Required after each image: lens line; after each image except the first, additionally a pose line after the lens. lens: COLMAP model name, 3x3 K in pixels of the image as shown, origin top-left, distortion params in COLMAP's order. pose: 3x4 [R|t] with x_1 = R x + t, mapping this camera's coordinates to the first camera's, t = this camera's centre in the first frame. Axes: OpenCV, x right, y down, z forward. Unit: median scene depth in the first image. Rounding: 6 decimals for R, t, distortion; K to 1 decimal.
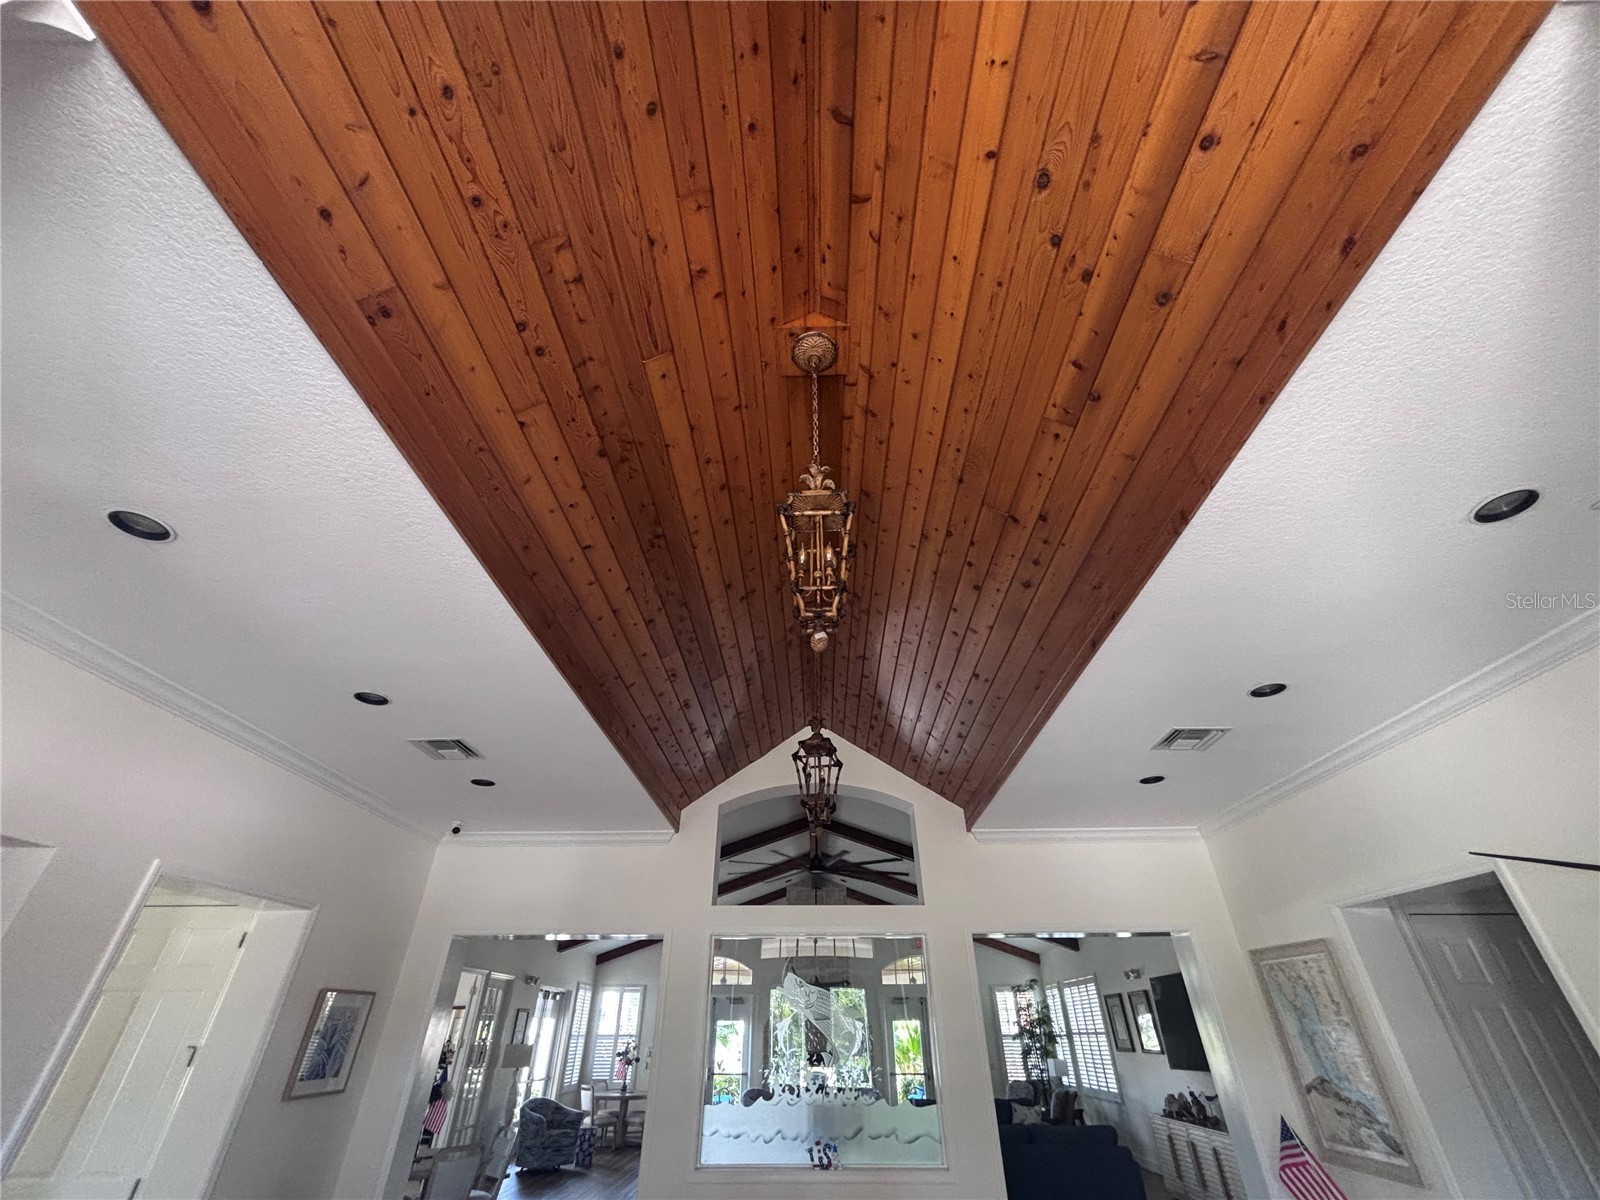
lens RADIAL K [[647.9, 0, 800.0], [0, 647.9, 600.0], [0, 0, 1]] dist [-0.001985, -0.000127]
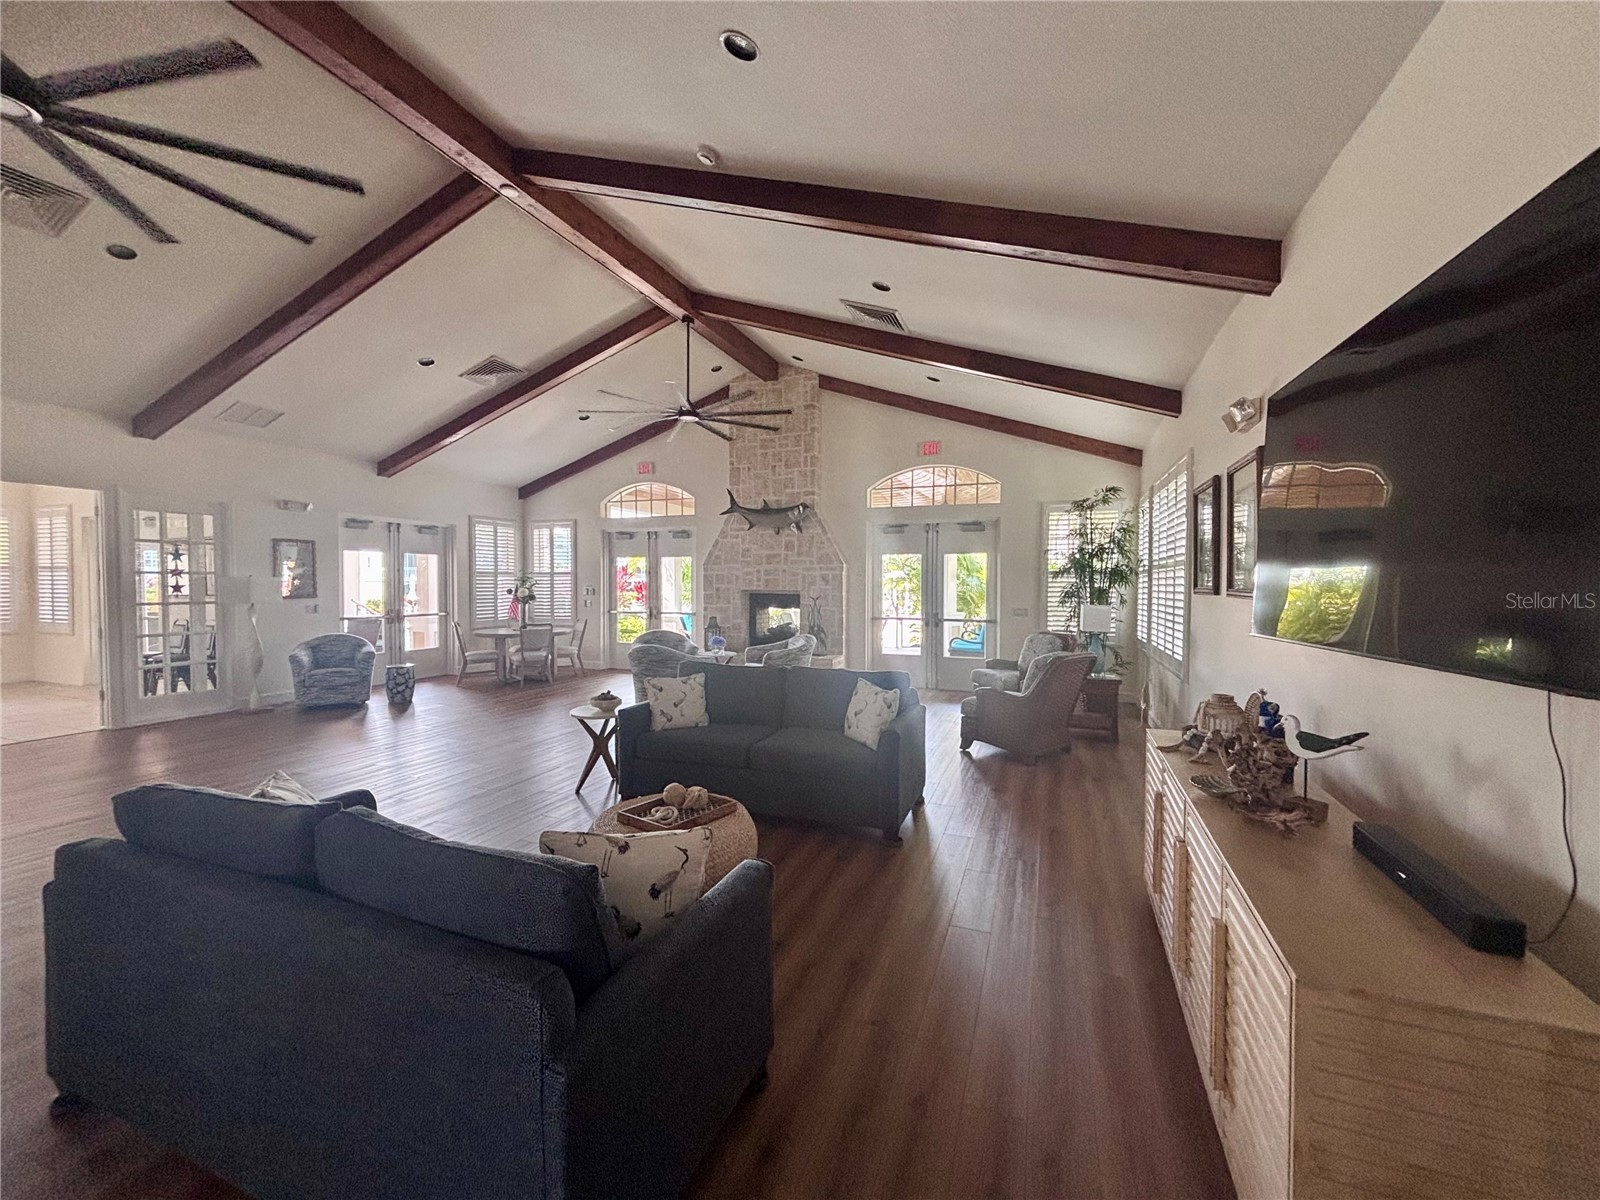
lens RADIAL K [[647.9, 0, 800.0], [0, 647.9, 600.0], [0, 0, 1]] dist [-0.001985, -0.000127]
pose [[0.939778, 0.015041, -0.341454, 0.298177], [0.185081, 0.817483, 0.545405, 0.310189], [0.287336, -0.575757, 0.765468, 0.440719]]
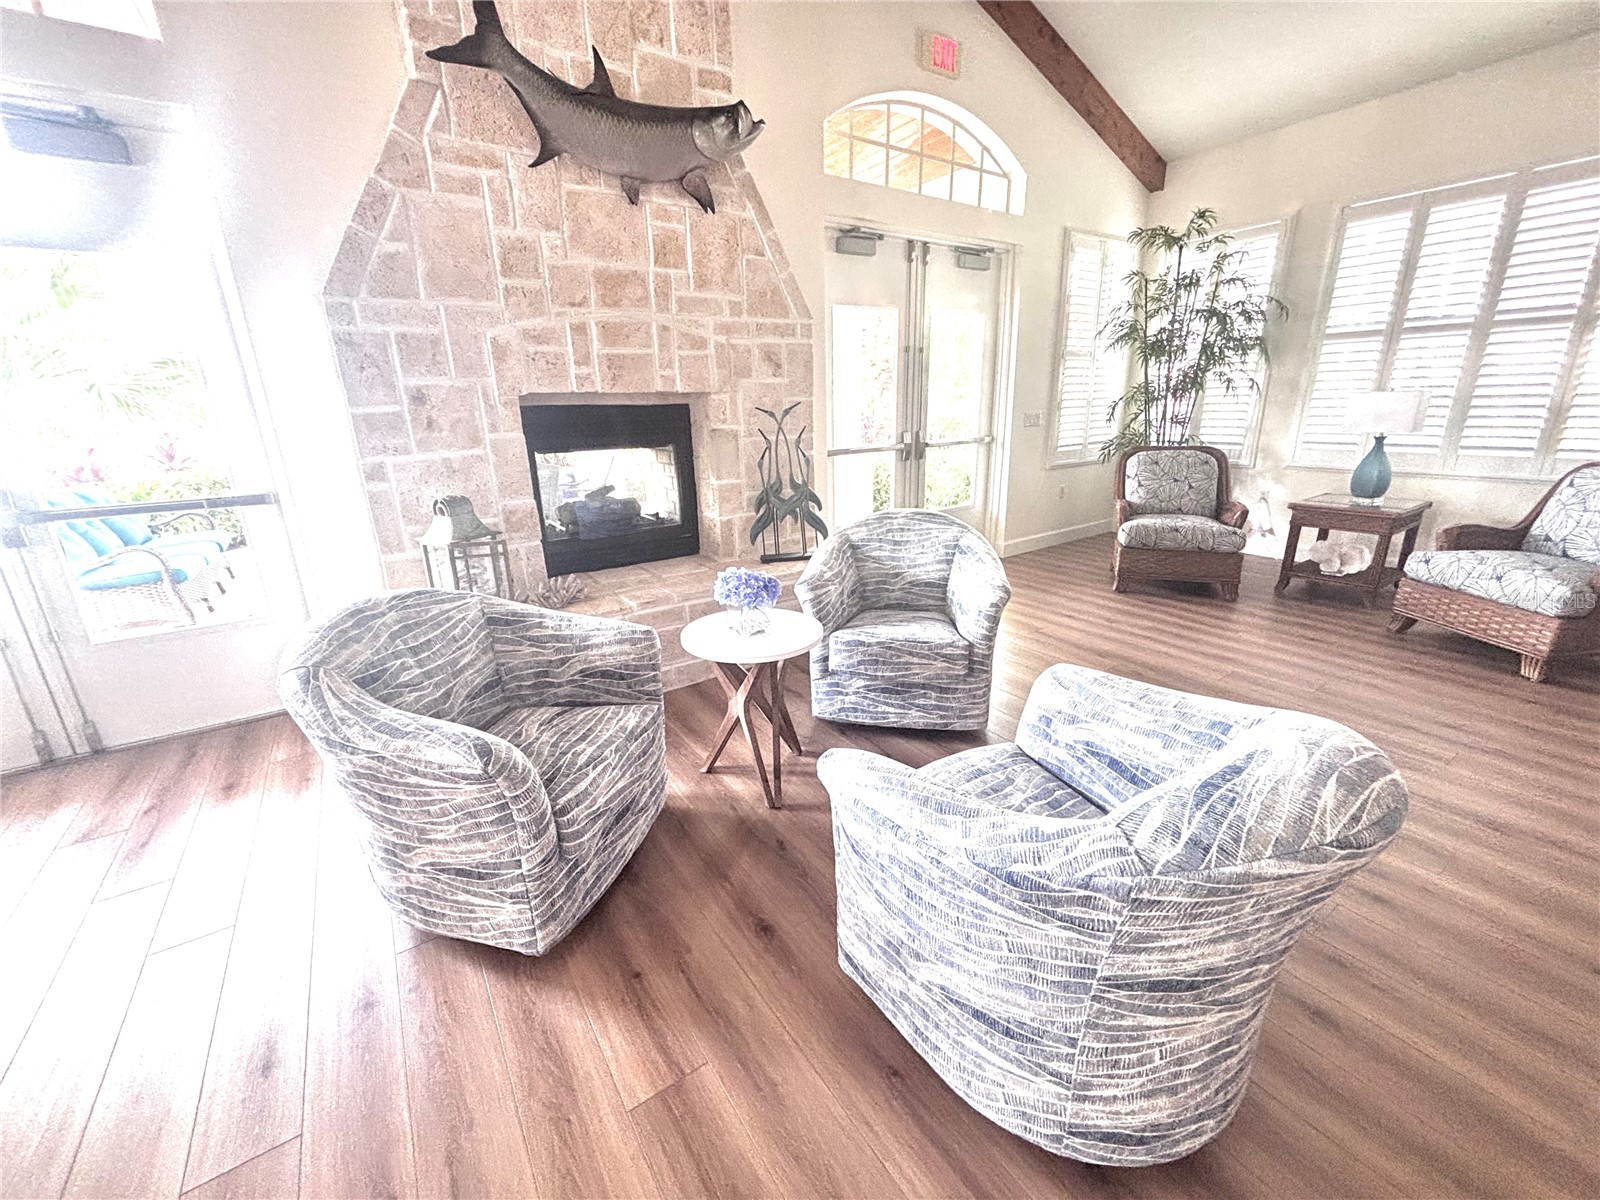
lens RADIAL K [[647.9, 0, 800.0], [0, 647.9, 600.0], [0, 0, 1]] dist [-0.001985, -0.000127]
pose [[0.808219, -0.191906, 0.556736, -0.073545], [-0.313076, 0.660706, 0.682240, 0.556000], [-0.498764, -0.725700, 0.473914, 0.788771]]
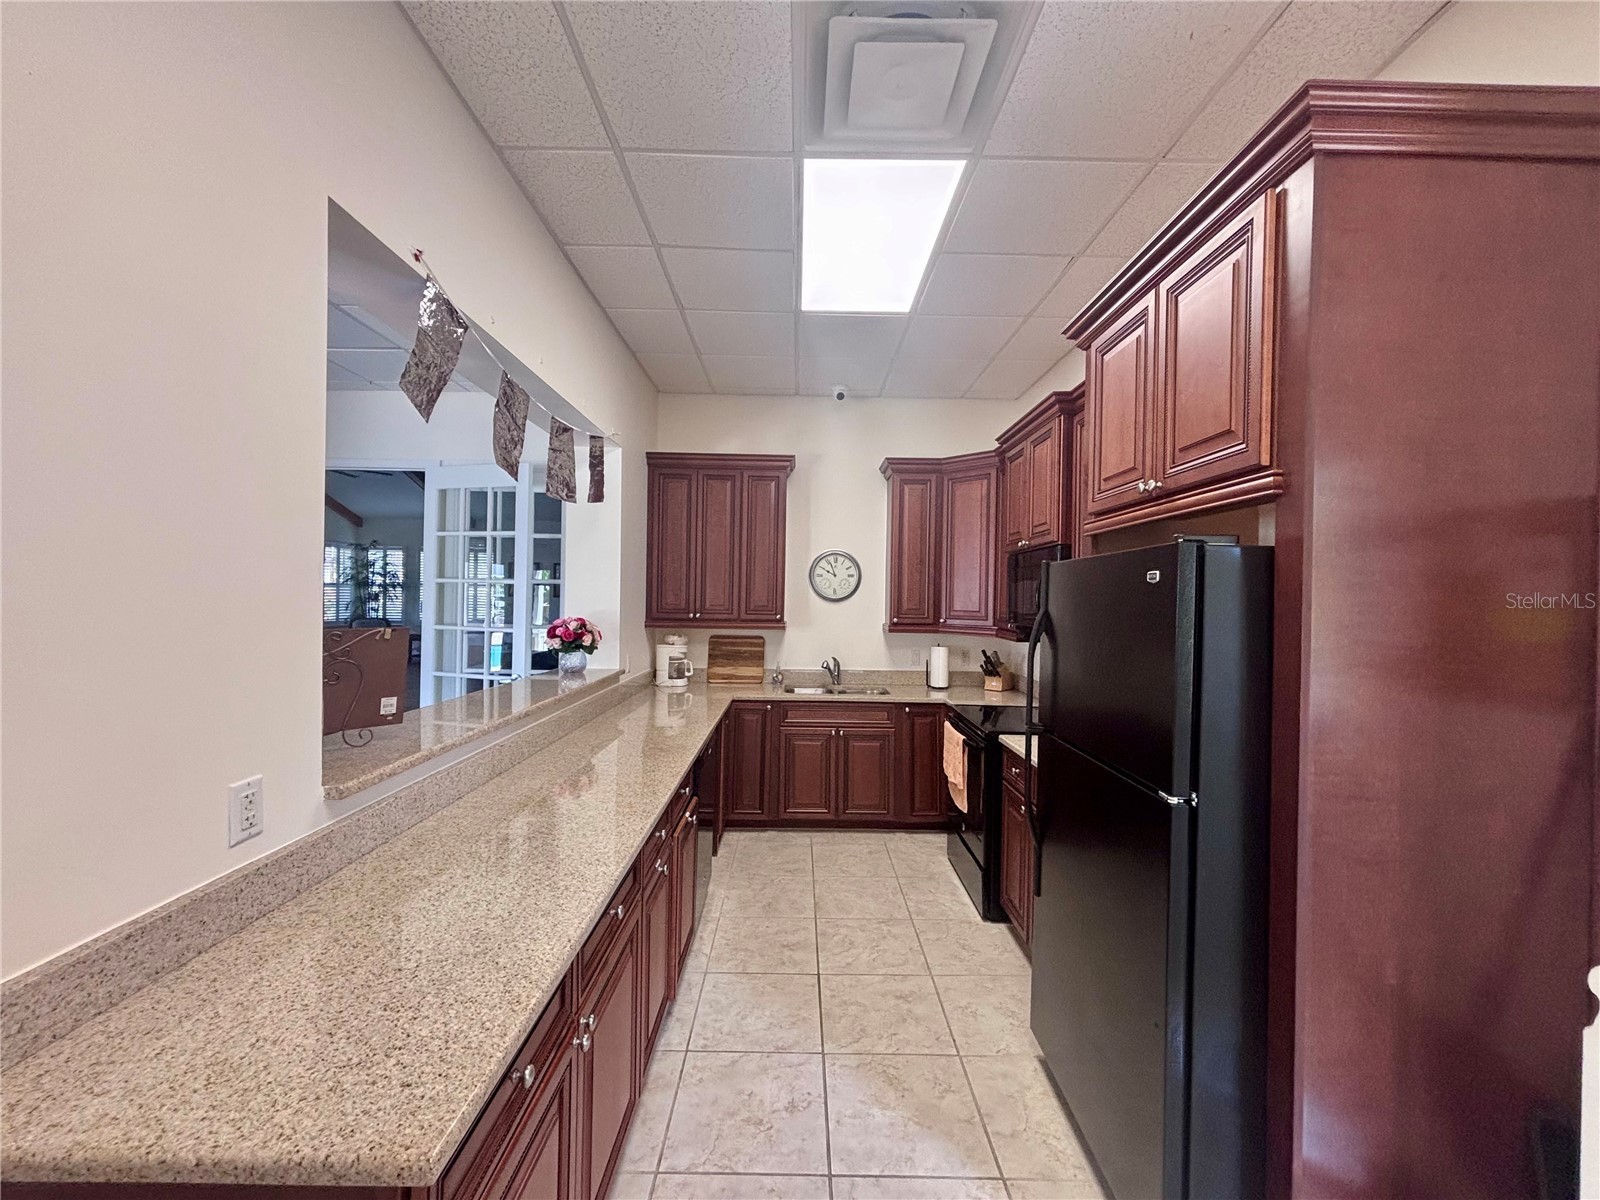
lens RADIAL K [[647.9, 0, 800.0], [0, 647.9, 600.0], [0, 0, 1]] dist [-0.001985, -0.000127]
pose [[-0.032185, -0.001053, 0.999481, -0.735147], [-0.574927, 0.818014, -0.017652, 0.284298], [-0.817571, -0.575197, -0.026933, 0.406086]]
